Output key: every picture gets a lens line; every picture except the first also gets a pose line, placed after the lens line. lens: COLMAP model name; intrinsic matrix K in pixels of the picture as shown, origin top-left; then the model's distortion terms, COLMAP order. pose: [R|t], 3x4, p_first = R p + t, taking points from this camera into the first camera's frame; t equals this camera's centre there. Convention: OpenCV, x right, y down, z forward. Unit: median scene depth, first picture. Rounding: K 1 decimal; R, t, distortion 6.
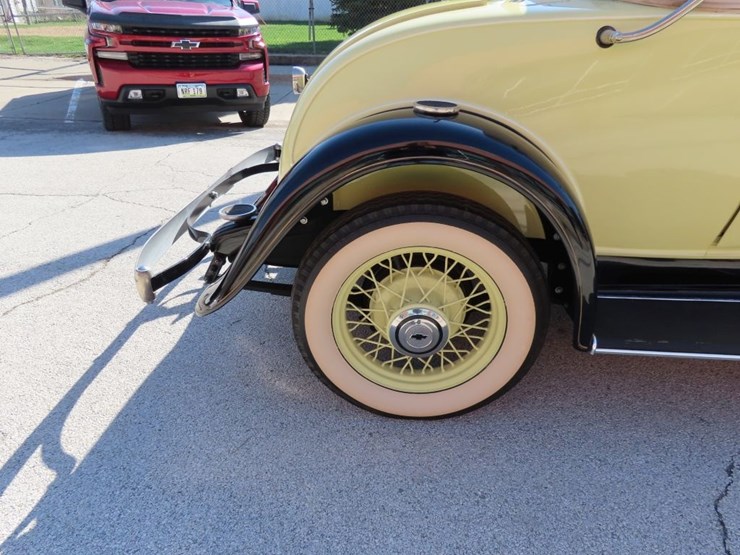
lens RADIAL K [[485.6, 0, 372.4], [0, 485.6, 276.6], [0, 0, 1]] dist [0.013828, -0.006248]
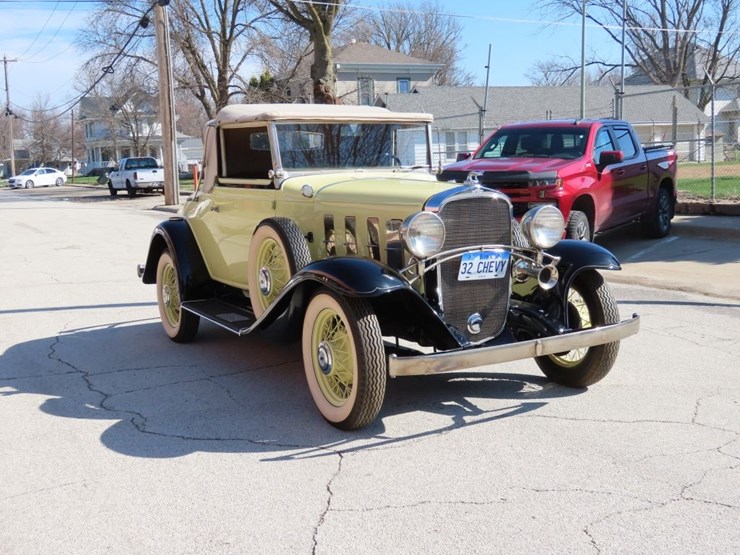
lens RADIAL K [[894.0, 0, 375.8], [0, 894.0, 279.9], [0, 0, 1]] dist [0.006401, 0.000000]
pose [[0.539437, 0.088940, -0.837316, 1.224560], [-0.361948, 0.922340, -0.135211, 0.070853], [0.760264, 0.376003, 0.529736, -0.200578]]
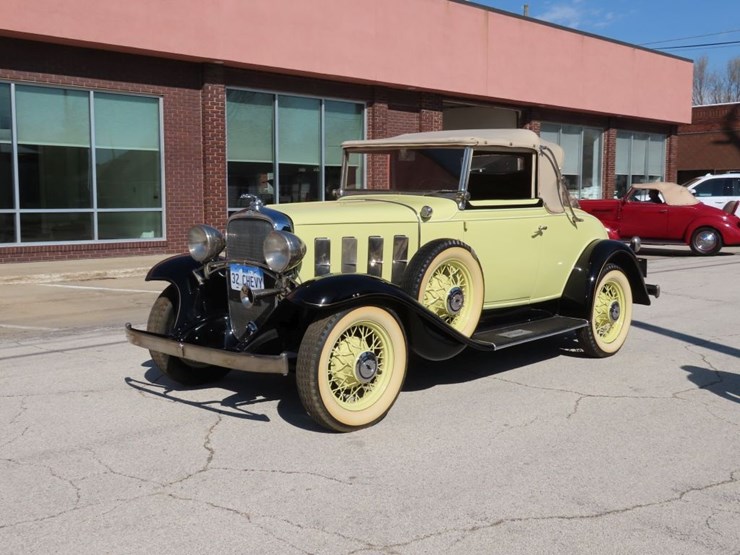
lens RADIAL K [[823.4, 0, 381.4], [0, 823.4, 279.2], [0, 0, 1]] dist [0.009312, 0.000000]
pose [[-0.642430, 0.072081, -0.762947, 1.141626], [-0.363274, 0.847958, 0.386003, -0.482370], [0.674771, 0.525139, -0.518569, 0.872480]]
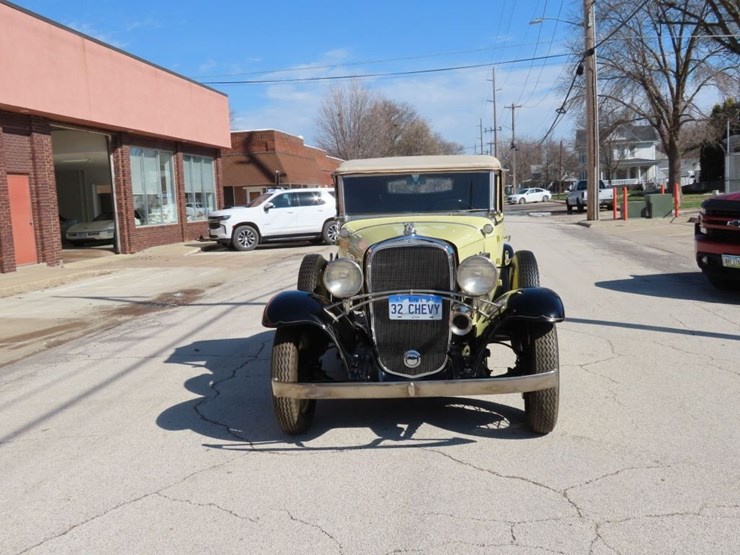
lens RADIAL K [[719.3, 0, 376.2], [0, 719.3, 276.7], [0, 0, 1]] dist [0.012054, 0.000000]
pose [[-0.033931, 0.106087, -0.993778, 1.317481], [-0.425493, 0.898201, 0.110412, -0.189783], [0.904325, 0.426592, 0.014662, 0.261983]]
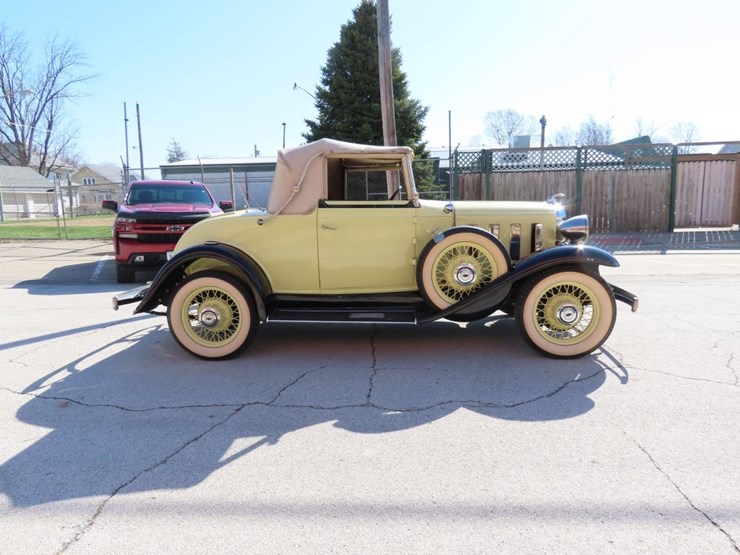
lens RADIAL K [[485.6, 0, 371.5], [0, 485.6, 277.4], [0, 0, 1]] dist [0.013828, -0.006248]
pose [[0.999607, -0.026189, -0.010045, 0.263692], [0.021408, 0.943705, -0.330096, 0.208451], [0.018125, 0.329751, 0.943894, -0.425285]]
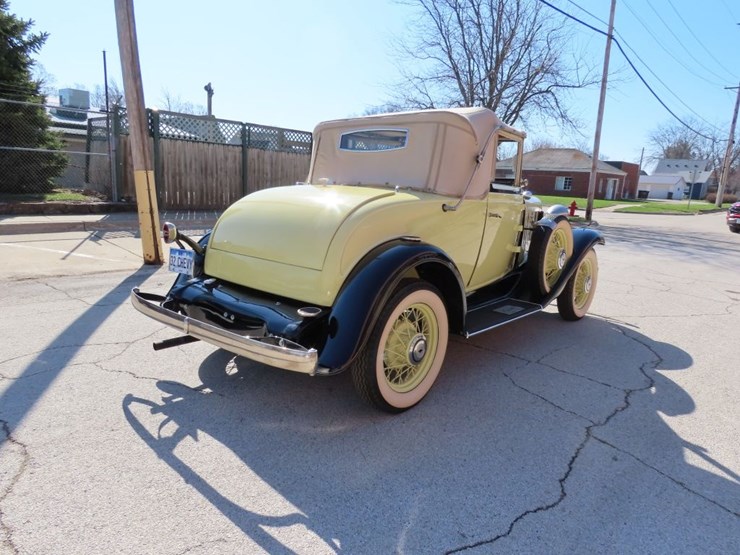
lens RADIAL K [[485.6, 0, 372.6], [0, 485.6, 281.8], [0, 0, 1]] dist [0.013828, -0.006248]
pose [[0.611582, -0.133825, 0.779781, -0.364766], [0.327325, 0.940085, -0.095385, -0.003105], [-0.720295, 0.313578, 0.618744, -0.034116]]
